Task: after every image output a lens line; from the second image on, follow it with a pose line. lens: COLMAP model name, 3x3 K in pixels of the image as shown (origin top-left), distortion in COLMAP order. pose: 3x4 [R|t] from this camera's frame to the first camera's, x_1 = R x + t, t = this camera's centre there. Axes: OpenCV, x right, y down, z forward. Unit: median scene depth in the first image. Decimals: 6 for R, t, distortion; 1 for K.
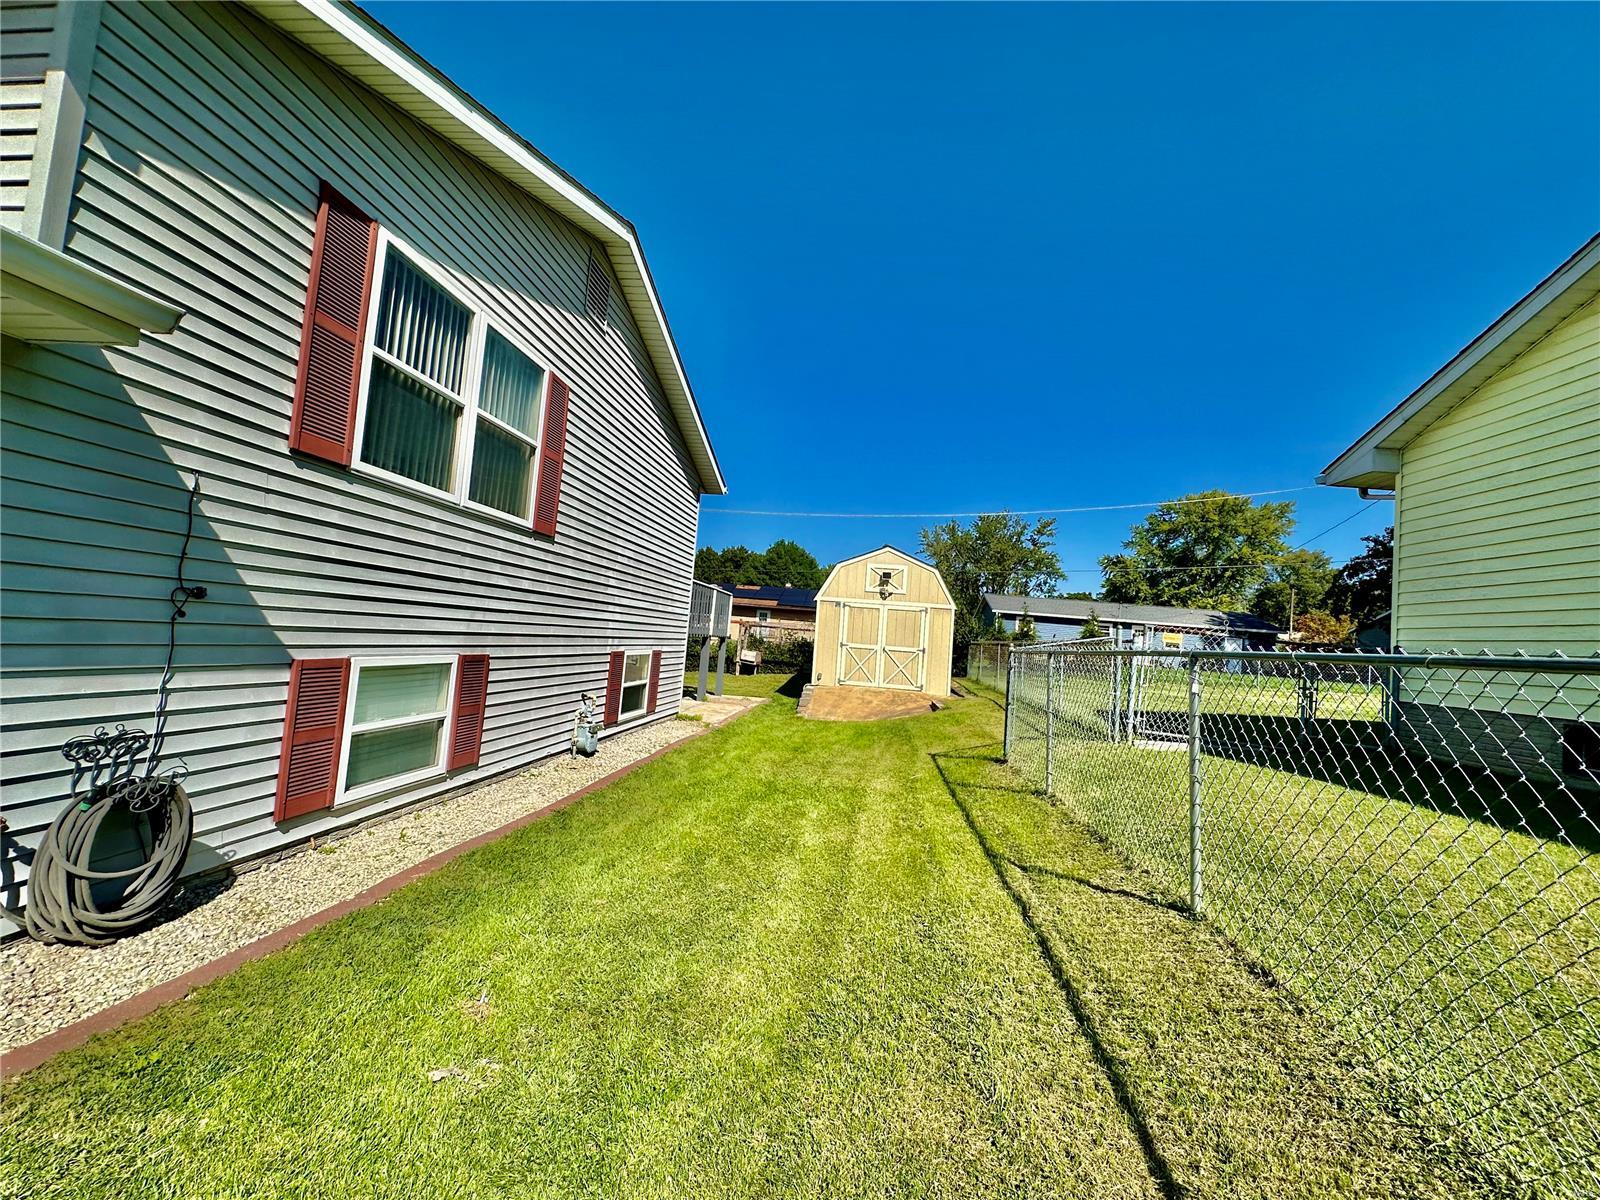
lens RADIAL K [[634.0, 0, 802.9], [0, 634.0, 598.9], [0, 0, 1]] dist [0.002036, -0.000581]
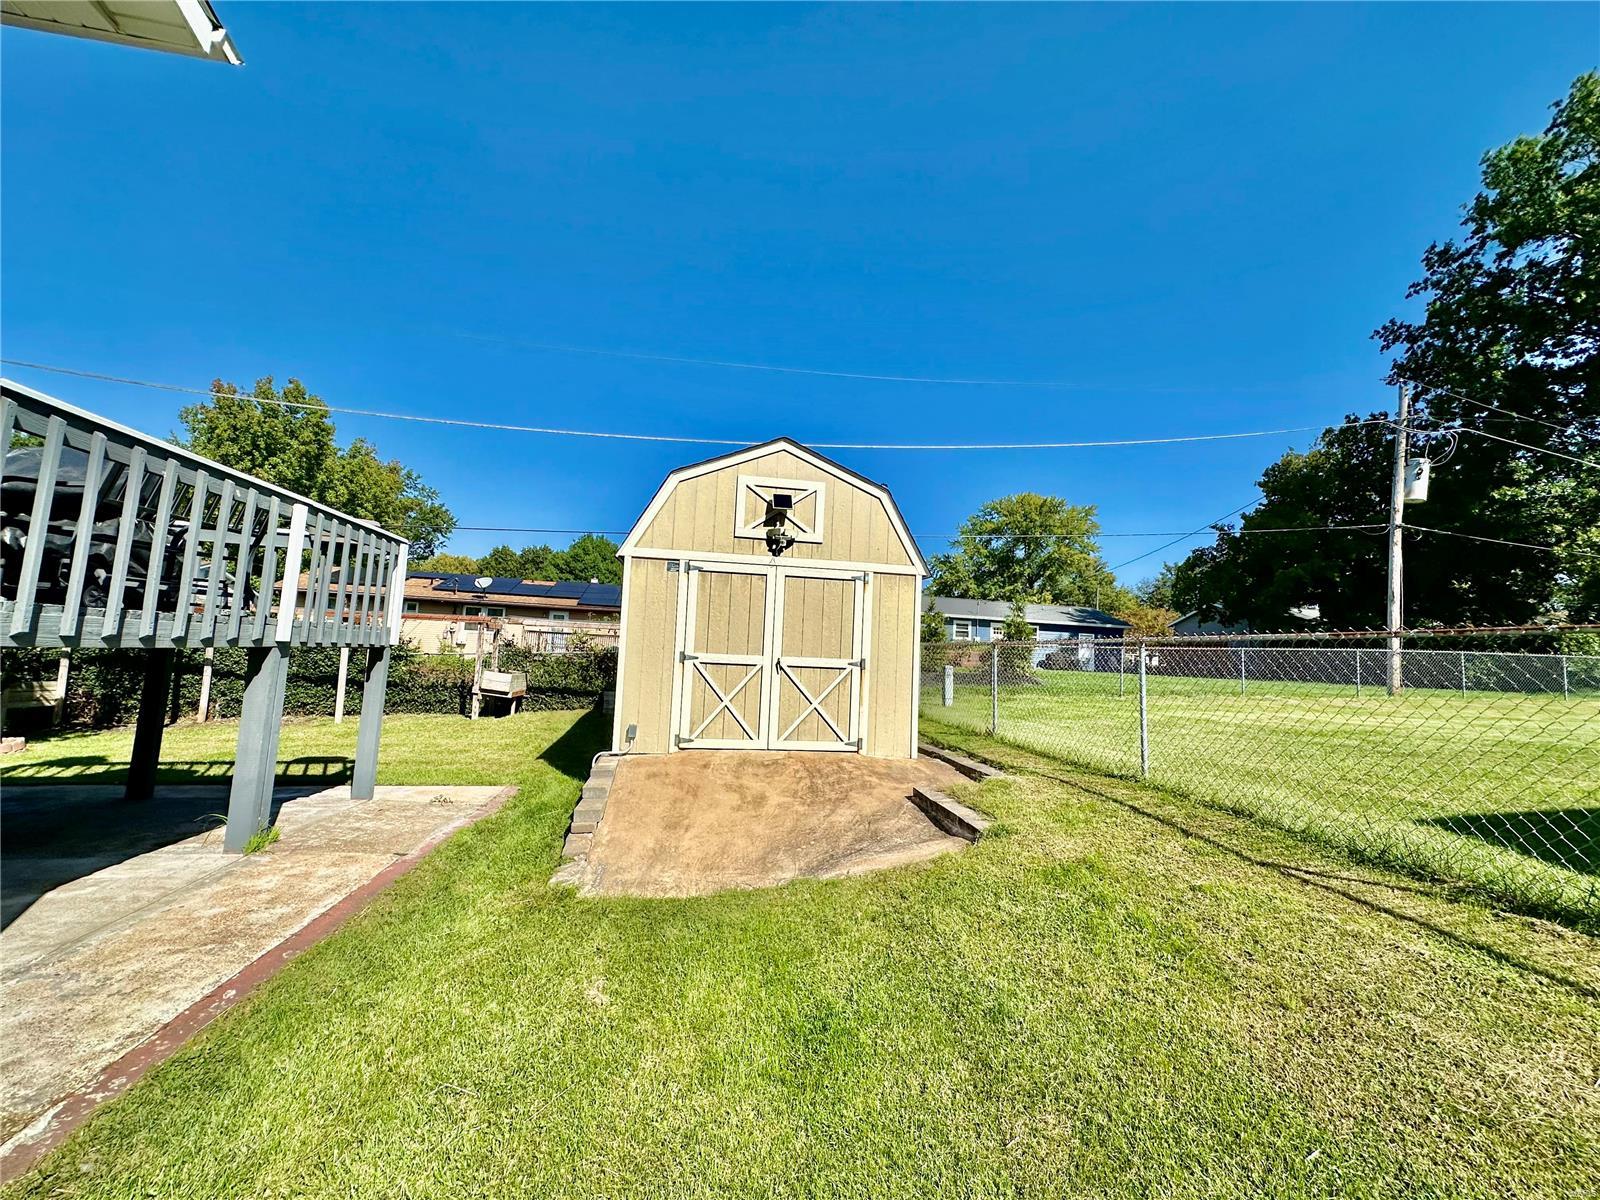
lens RADIAL K [[634.0, 0, 798.6], [0, 634.0, 602.1], [0, 0, 1]] dist [0.002036, -0.000581]
pose [[0.961625, -0.009154, 0.274214, 0.014189], [0.010819, 0.999931, -0.004561, 0.028957], [-0.274154, 0.007353, 0.961658, 0.432526]]
